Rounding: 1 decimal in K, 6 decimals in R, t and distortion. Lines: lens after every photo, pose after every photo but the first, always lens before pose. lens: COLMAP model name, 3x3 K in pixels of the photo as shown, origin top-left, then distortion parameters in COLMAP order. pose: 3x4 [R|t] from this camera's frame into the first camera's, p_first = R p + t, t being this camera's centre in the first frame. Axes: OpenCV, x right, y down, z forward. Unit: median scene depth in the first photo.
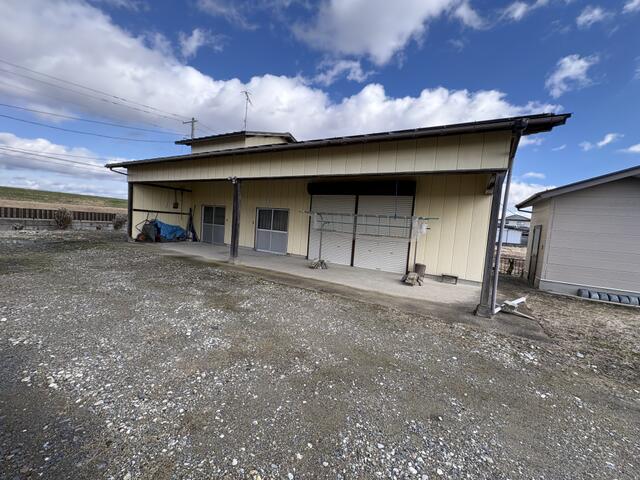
lens RADIAL K [[257.5, 0, 320.2], [0, 257.5, 228.2], [0, 0, 1]] dist [-0.017748, 0.000069]
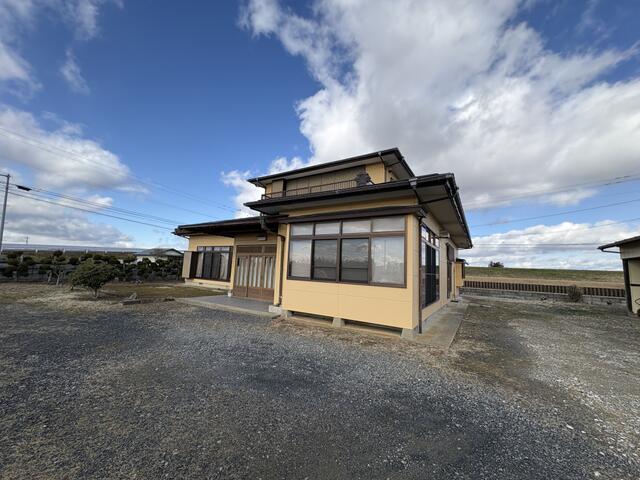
lens RADIAL K [[254.0, 0, 320.2], [0, 254.0, 234.5], [0, 0, 1]] dist [-0.001687, 0.000041]
pose [[-0.044464, -0.215307, -0.975534, 0.299795], [-0.062318, 0.975195, -0.212392, 0.020851], [0.997065, 0.051349, -0.056778, -0.183135]]
